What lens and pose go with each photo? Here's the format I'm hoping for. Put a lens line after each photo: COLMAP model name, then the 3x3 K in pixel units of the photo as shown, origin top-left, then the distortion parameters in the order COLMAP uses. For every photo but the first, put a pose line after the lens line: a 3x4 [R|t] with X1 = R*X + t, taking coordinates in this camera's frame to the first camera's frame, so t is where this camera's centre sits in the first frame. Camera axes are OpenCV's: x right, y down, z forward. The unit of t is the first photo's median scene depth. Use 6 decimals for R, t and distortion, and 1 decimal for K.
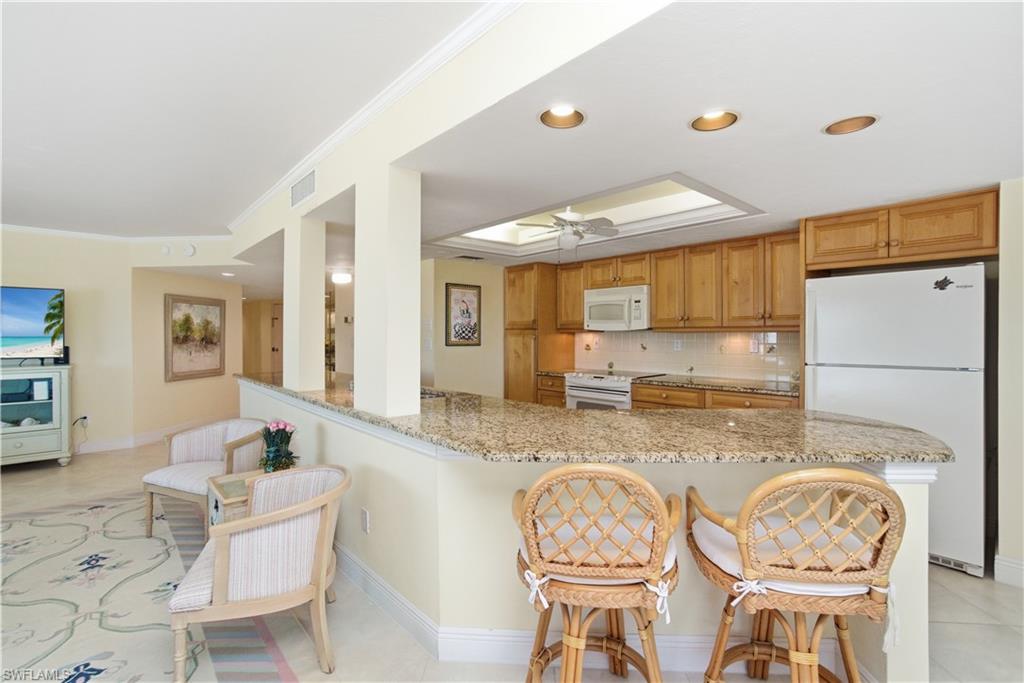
lens RADIAL K [[461.7, 0, 501.9], [0, 461.7, 337.7], [0, 0, 1]] dist [-0.010273, 0.000000]
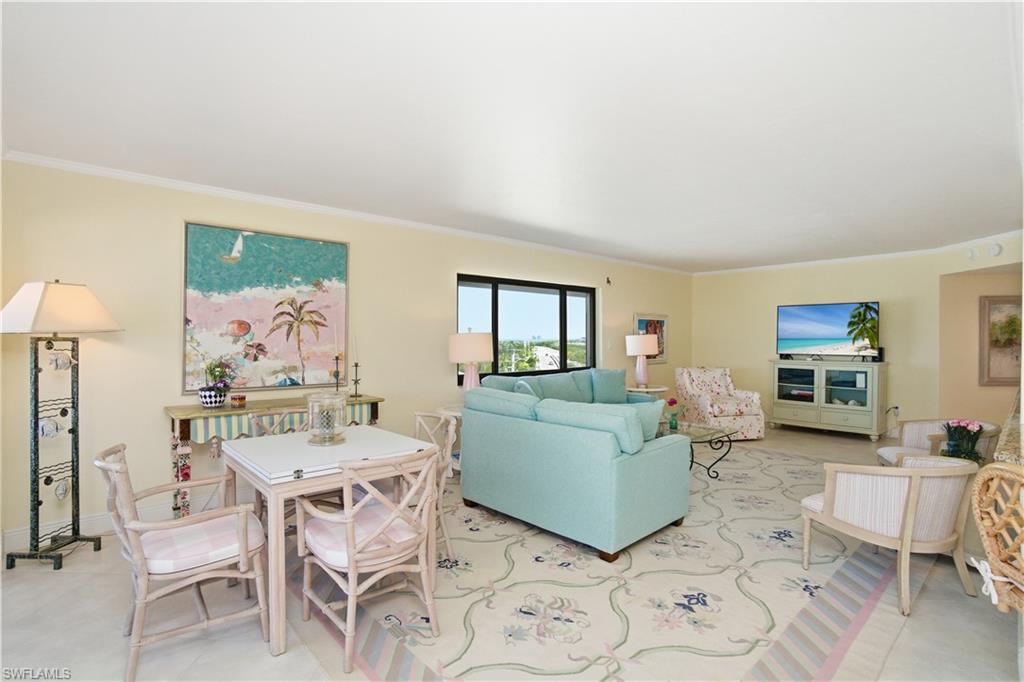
lens RADIAL K [[491.9, 0, 511.1], [0, 491.9, 343.3], [0, 0, 1]] dist [-0.051051, 0.023157]
pose [[0.011694, 0.005111, -0.999919, 0.356741], [-0.004065, 0.999979, 0.005064, 0.005355], [0.999923, 0.004006, 0.011714, -0.021894]]
